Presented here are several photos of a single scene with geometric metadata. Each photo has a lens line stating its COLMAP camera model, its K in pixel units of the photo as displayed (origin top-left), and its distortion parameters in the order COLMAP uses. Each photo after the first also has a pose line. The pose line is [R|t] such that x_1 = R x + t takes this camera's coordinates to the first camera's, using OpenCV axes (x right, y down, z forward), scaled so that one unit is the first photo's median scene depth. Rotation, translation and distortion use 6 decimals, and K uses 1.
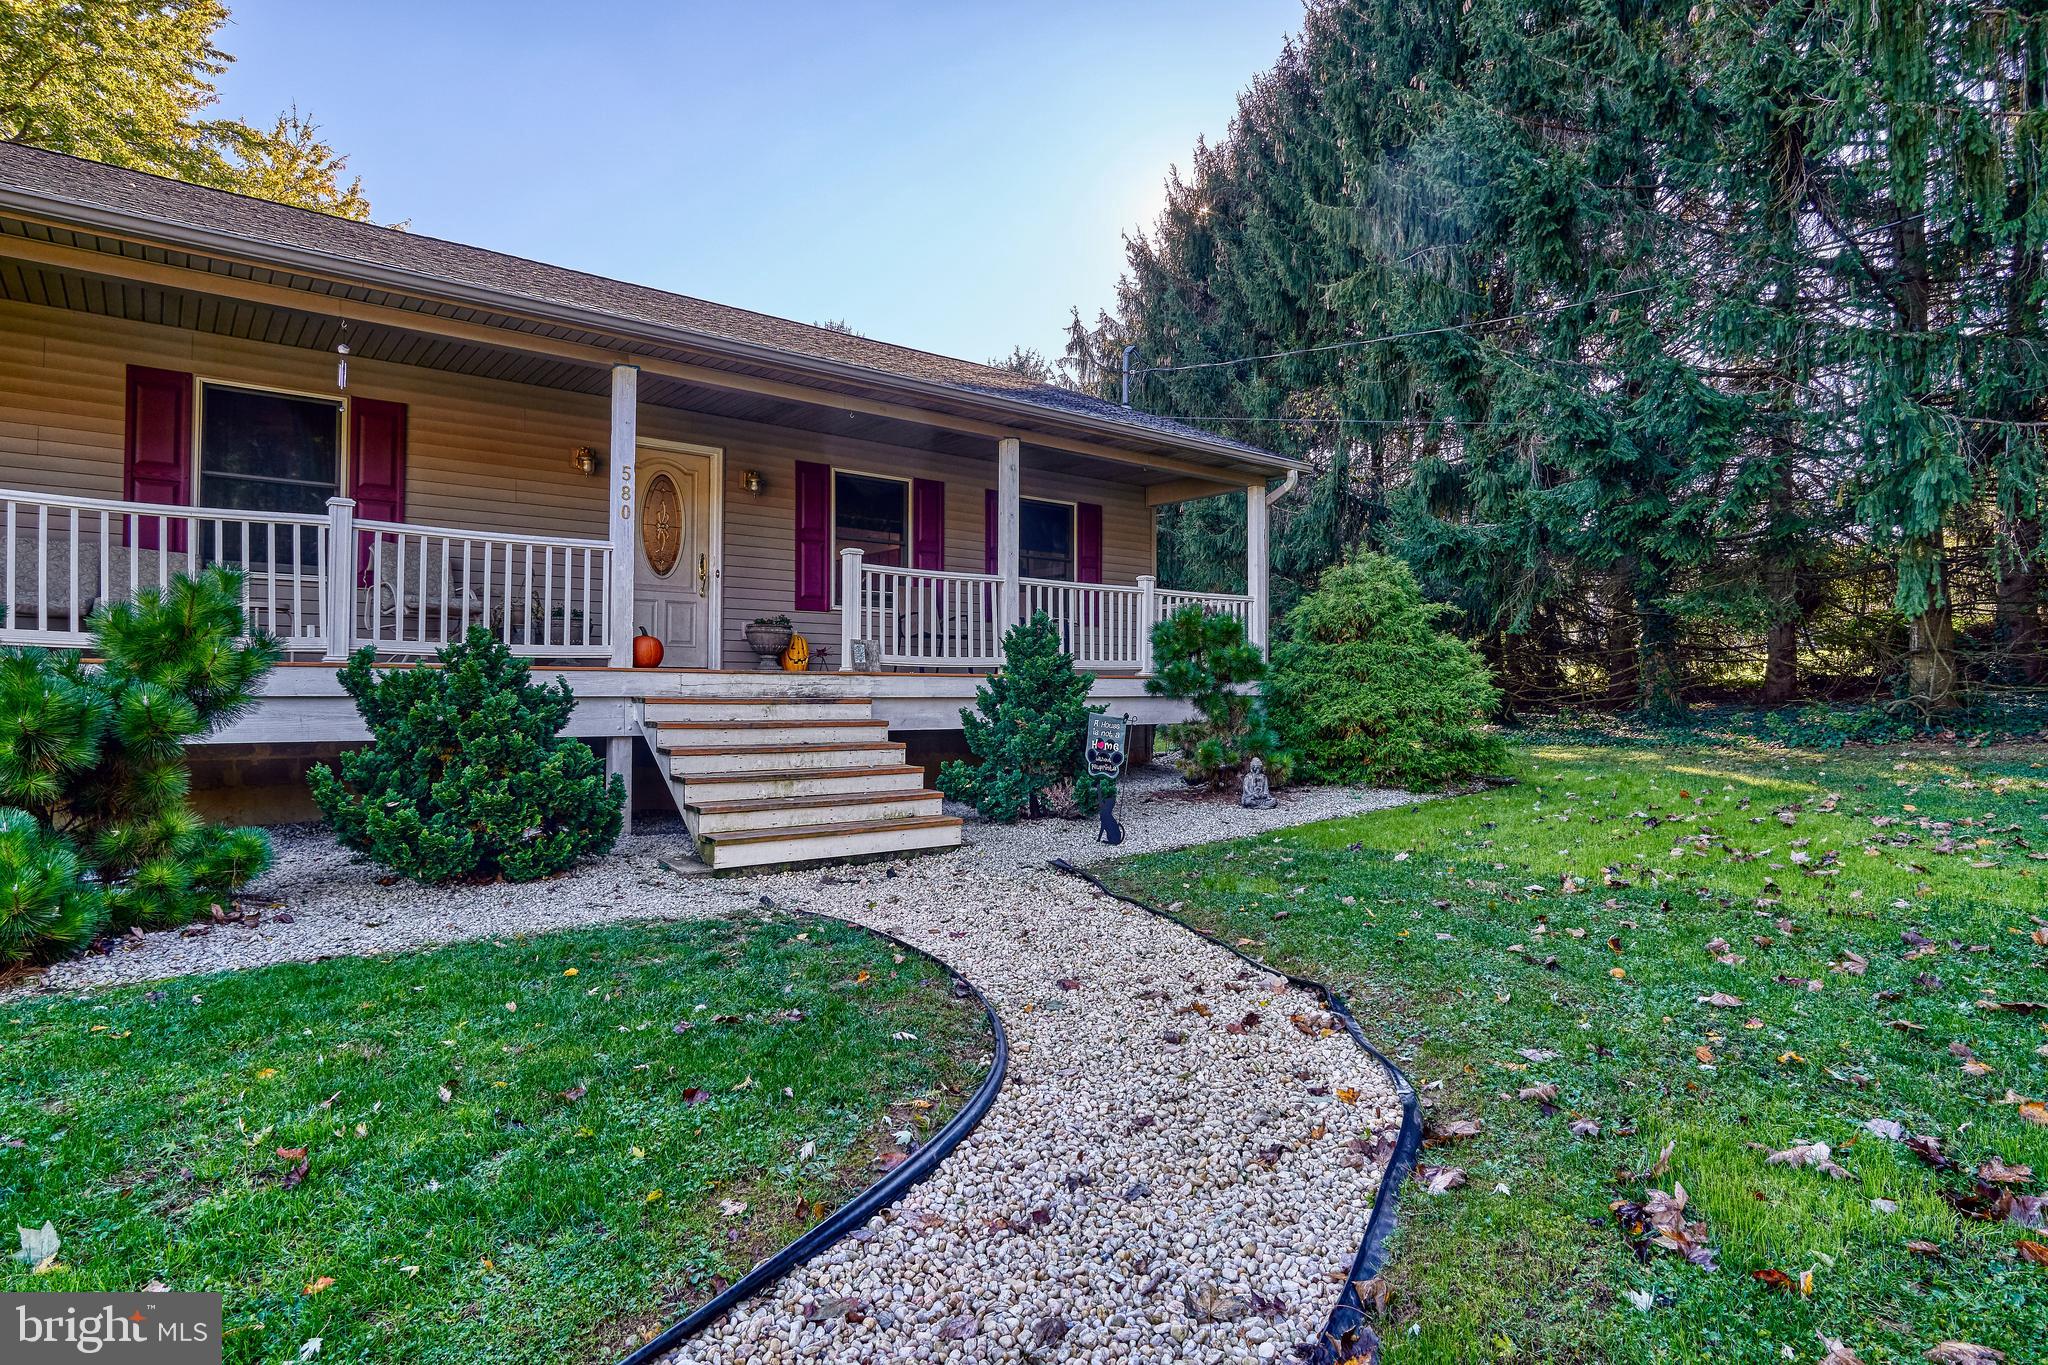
lens RADIAL K [[1095.4, 0, 1027.6], [0, 1095.4, 678.2], [0, 0, 1]] dist [-0.032543, 0.009538]
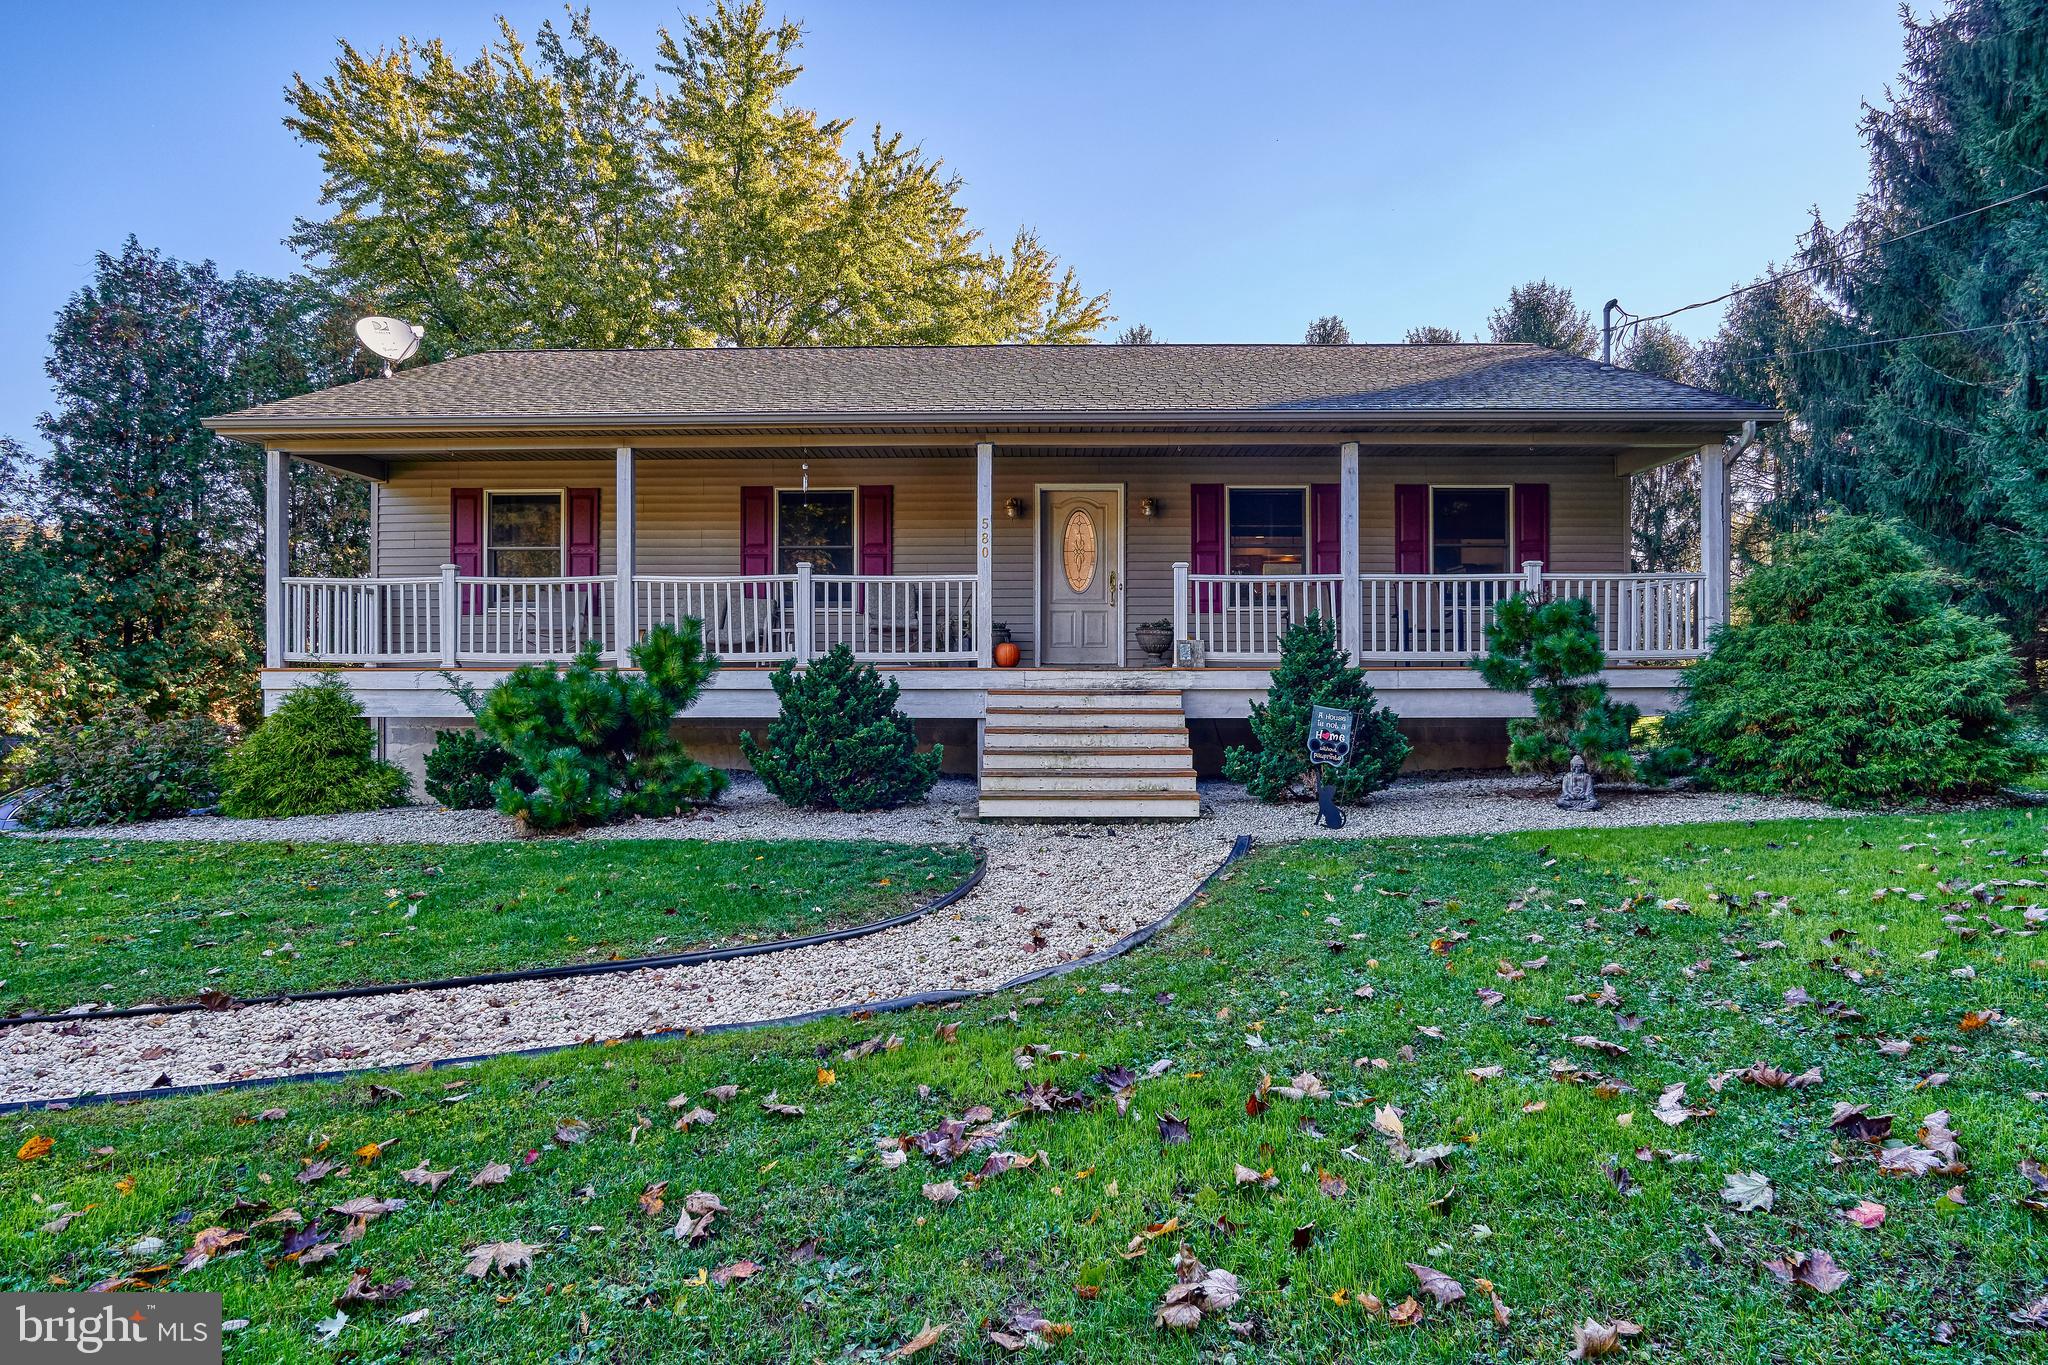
lens RADIAL K [[1095.4, 0, 1027.6], [0, 1095.4, 678.2], [0, 0, 1]] dist [-0.032543, 0.009538]
pose [[0.767515, -0.001964, -0.641027, 0.511552], [0.012068, 0.999862, 0.011386, -0.010610], [0.640917, -0.016475, 0.767433, -0.008806]]
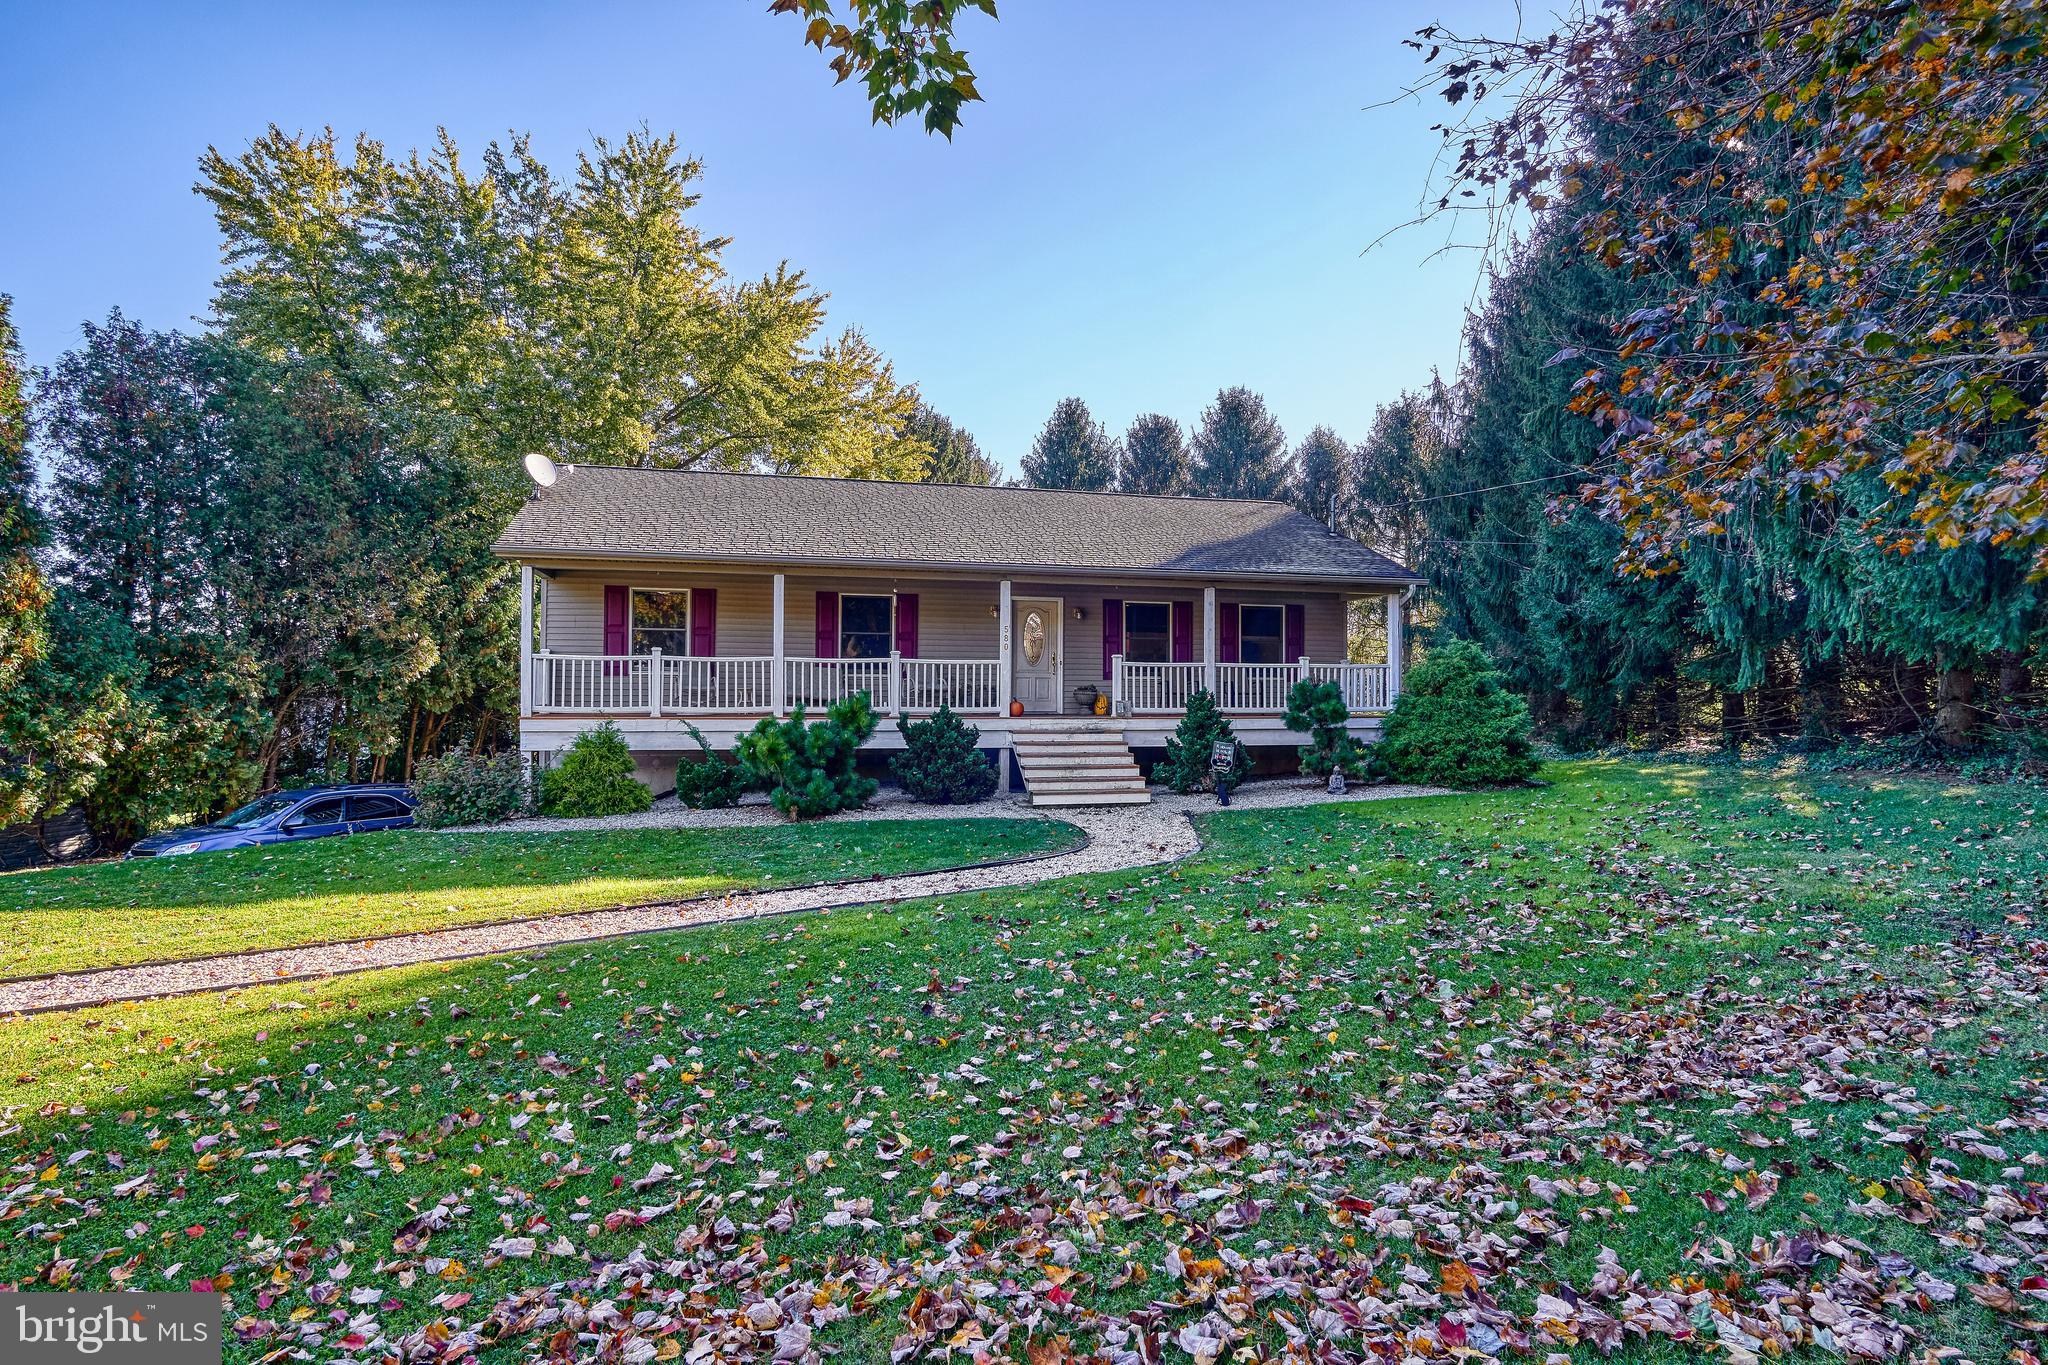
lens RADIAL K [[1095.4, 0, 1027.6], [0, 1095.4, 678.2], [0, 0, 1]] dist [-0.032543, 0.009538]
pose [[0.914514, -0.003680, -0.404537, 0.542238], [0.003377, 0.999993, -0.001463, -0.080227], [0.404540, -0.000028, 0.914520, -0.966595]]
